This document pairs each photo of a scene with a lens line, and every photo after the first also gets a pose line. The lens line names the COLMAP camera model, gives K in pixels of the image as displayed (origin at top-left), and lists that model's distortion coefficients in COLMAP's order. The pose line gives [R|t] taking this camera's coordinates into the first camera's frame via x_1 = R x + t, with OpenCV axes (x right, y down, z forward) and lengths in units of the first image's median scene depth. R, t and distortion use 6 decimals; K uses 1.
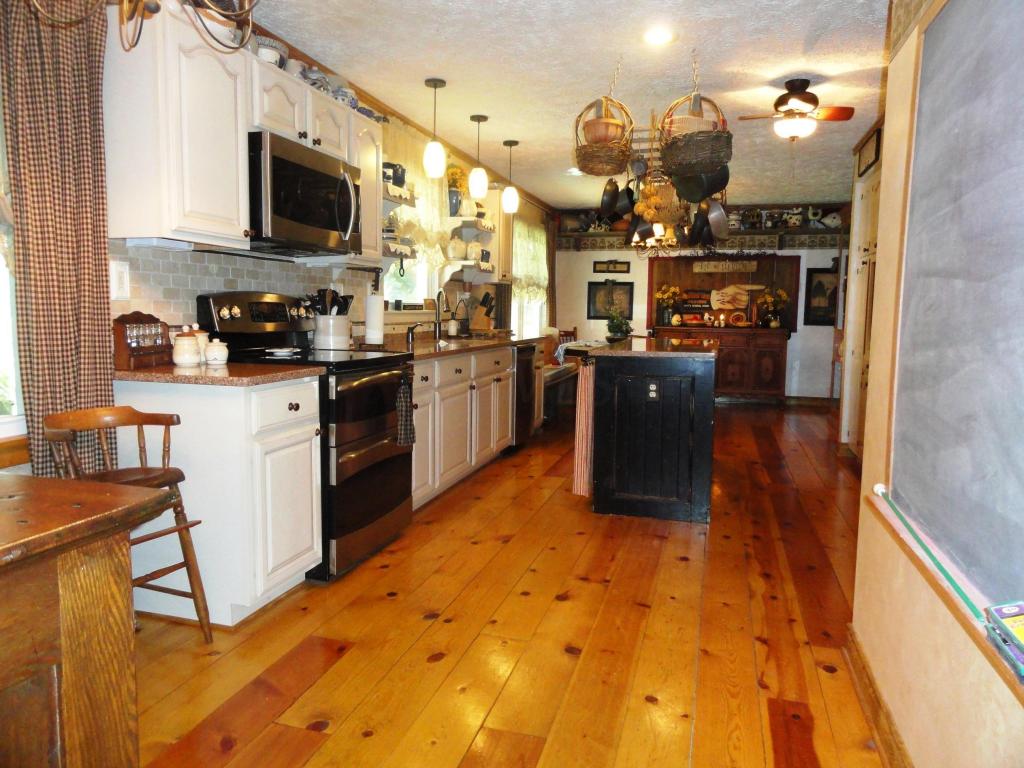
lens RADIAL K [[712.1, 0, 511.8], [0, 712.1, 383.7], [0, 0, 1]] dist [0.004315, -0.001384]
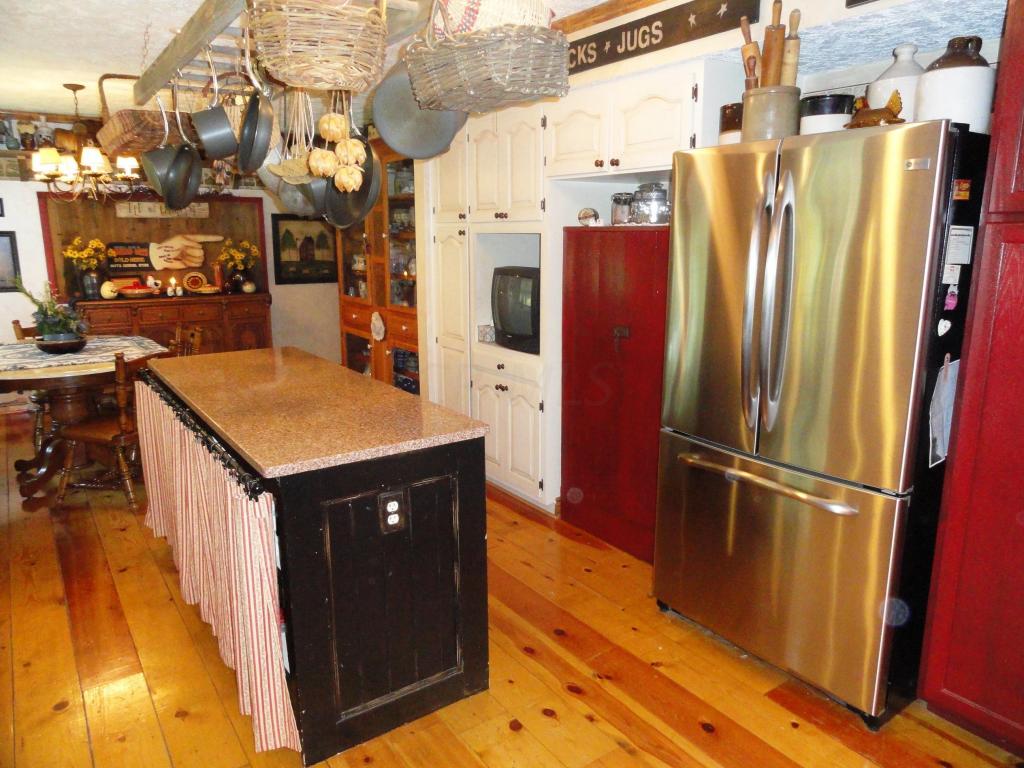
lens RADIAL K [[712.1, 0, 513.4], [0, 712.1, 383.5], [0, 0, 1]] dist [0.004315, -0.001384]
pose [[0.619852, -0.176525, 0.764606, -0.063853], [0.087038, 0.983823, 0.156576, -0.074302], [-0.779876, -0.030504, 0.625190, 0.272628]]
